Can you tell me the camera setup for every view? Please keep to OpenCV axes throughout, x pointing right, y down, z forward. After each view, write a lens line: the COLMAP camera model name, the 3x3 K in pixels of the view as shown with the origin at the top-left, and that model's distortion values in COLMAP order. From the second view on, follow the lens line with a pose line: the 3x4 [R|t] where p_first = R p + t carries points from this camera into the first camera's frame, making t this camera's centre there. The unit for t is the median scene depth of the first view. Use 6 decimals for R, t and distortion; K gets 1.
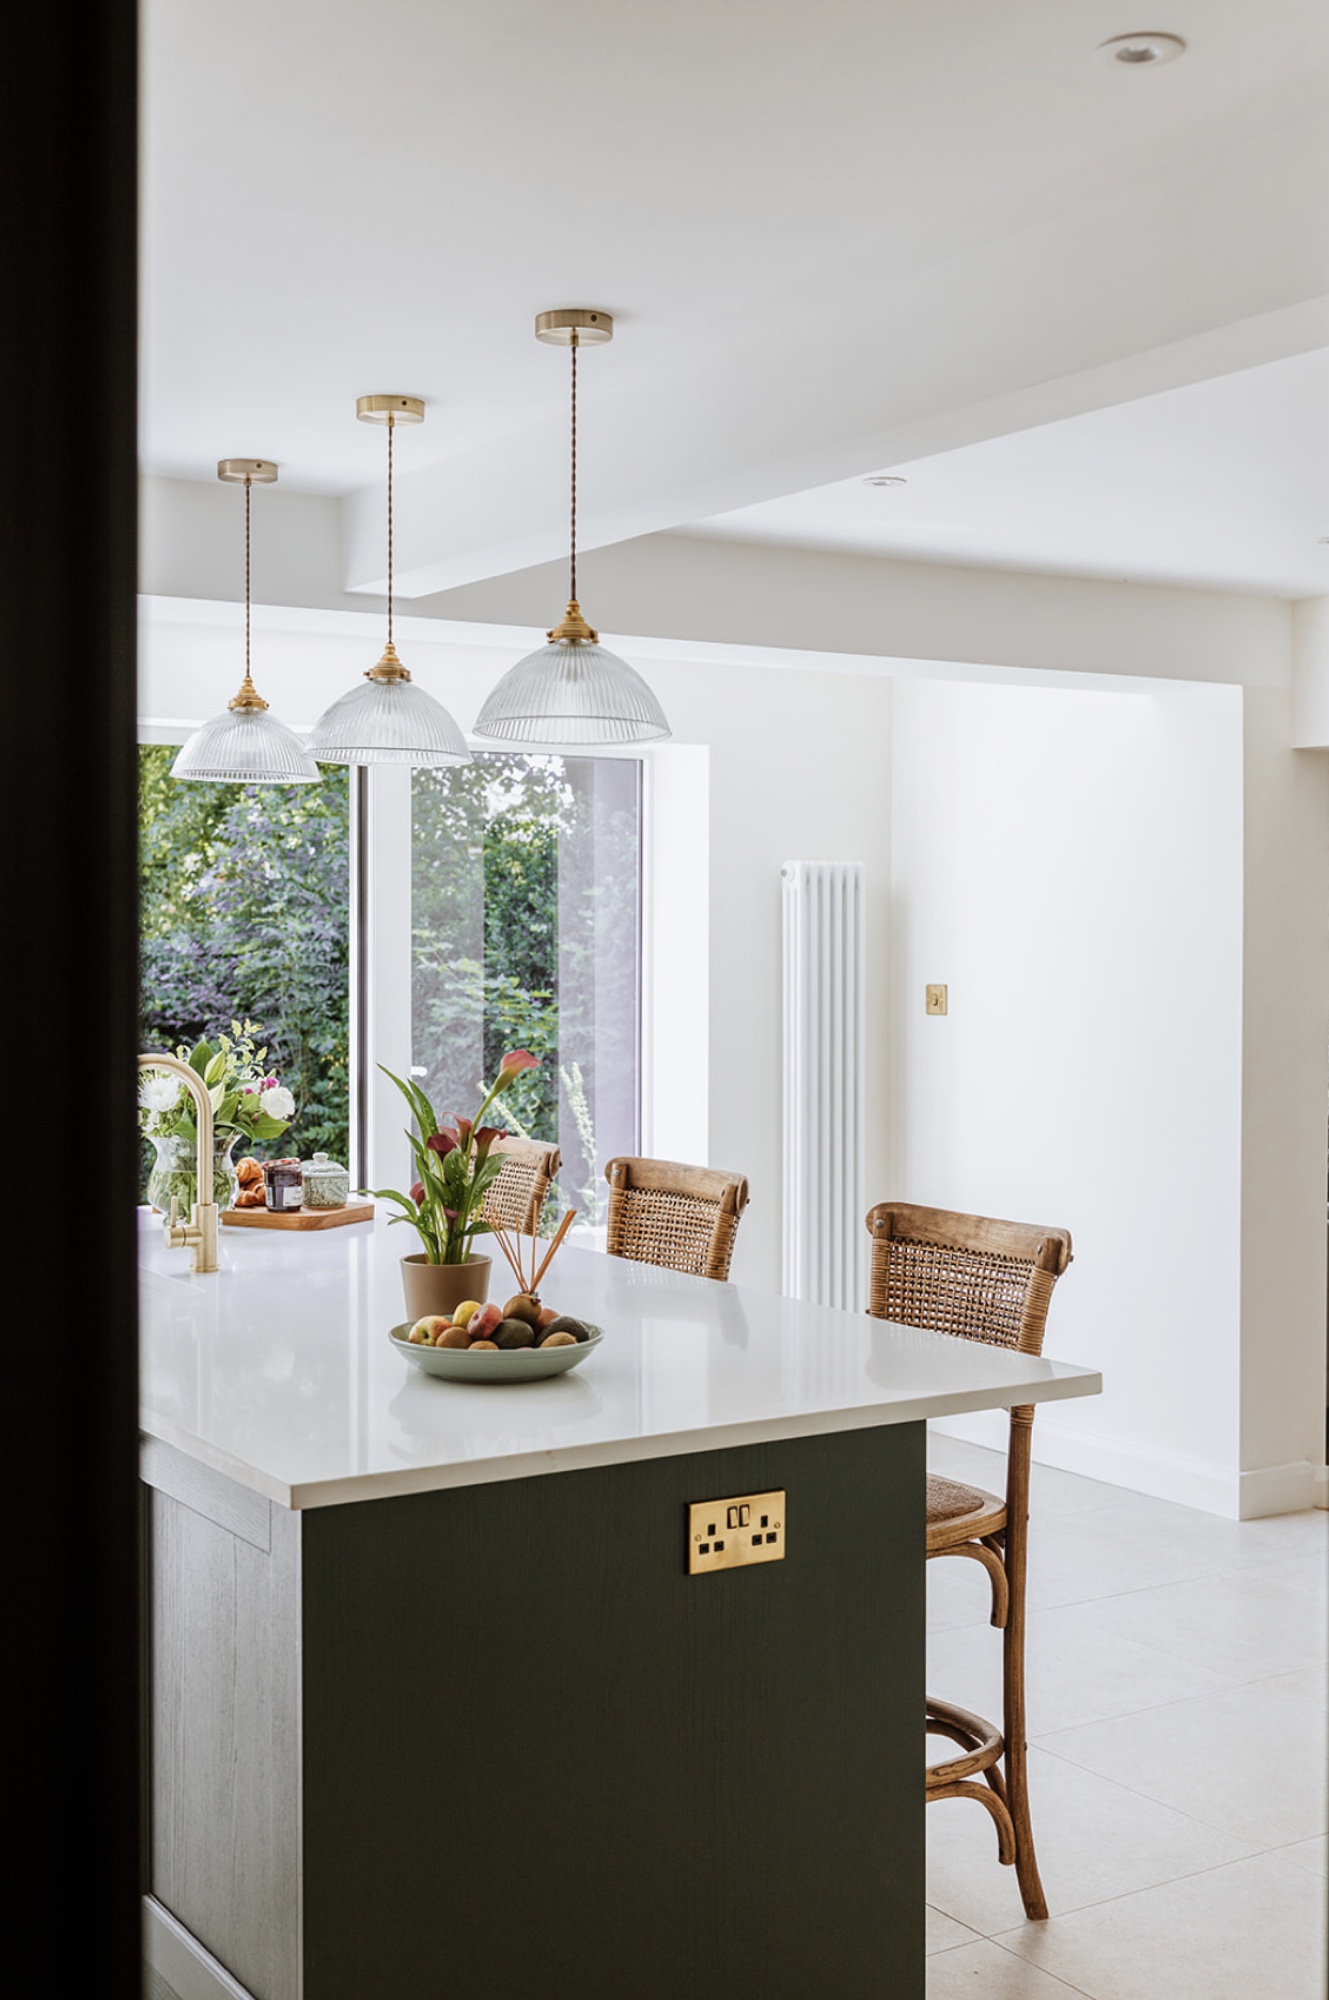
lens RADIAL K [[2514.0, 0, 665.6], [0, 2514.0, 997.7], [0, 0, 1]] dist [-0.074323, 0.000000]
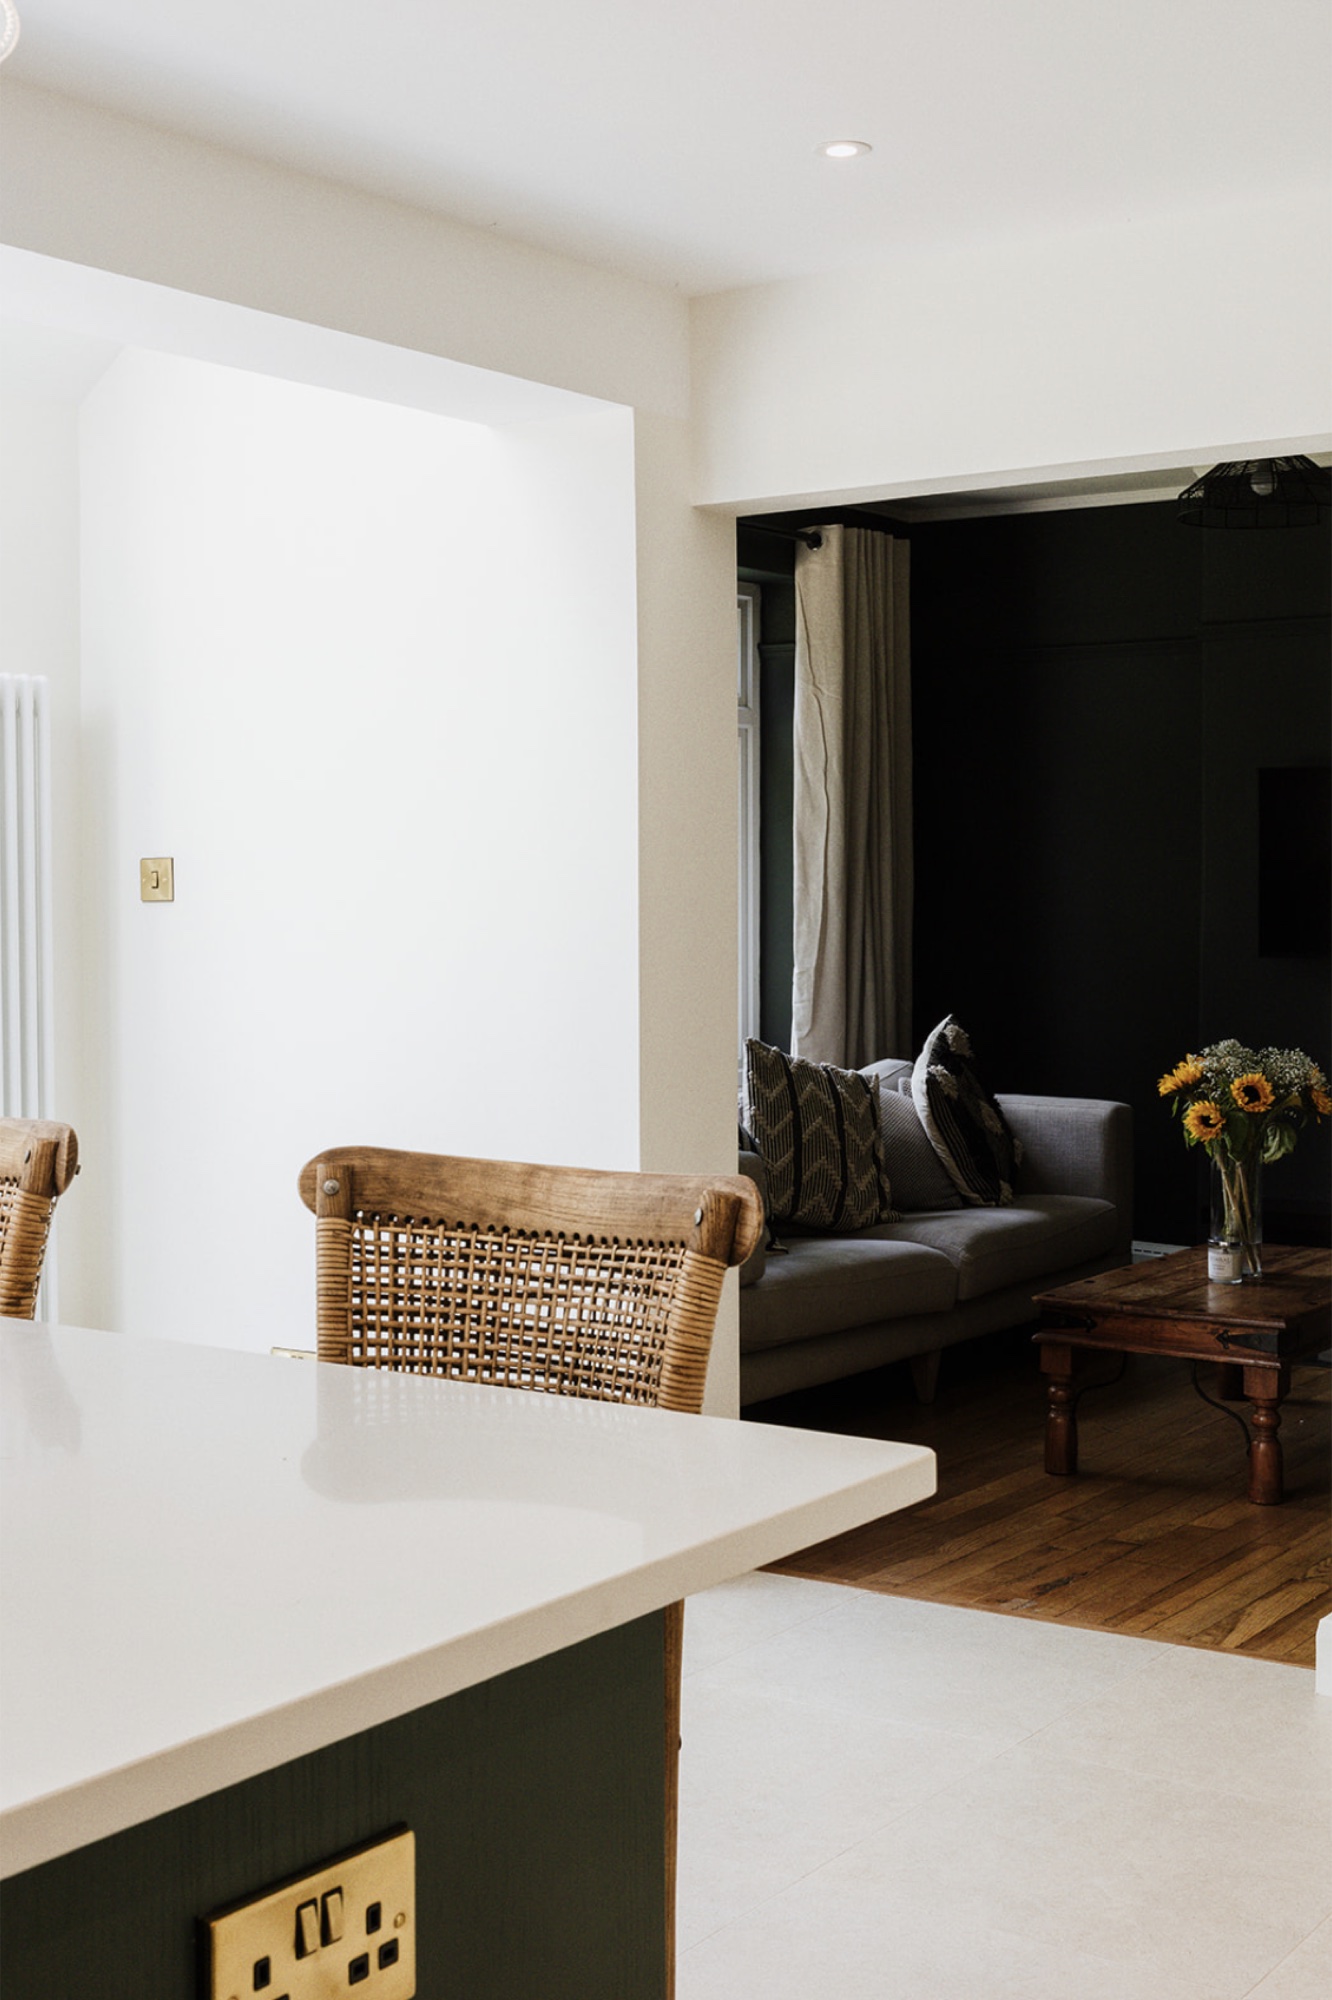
lens RADIAL K [[2514.0, 0, 664.1], [0, 2514.0, 1001.3], [0, 0, 1]] dist [-0.074323, 0.000000]
pose [[0.917203, -0.021180, 0.397857, -0.059059], [0.019861, 0.999775, 0.007437, 0.049311], [-0.397925, 0.001081, 0.917417, 0.501519]]
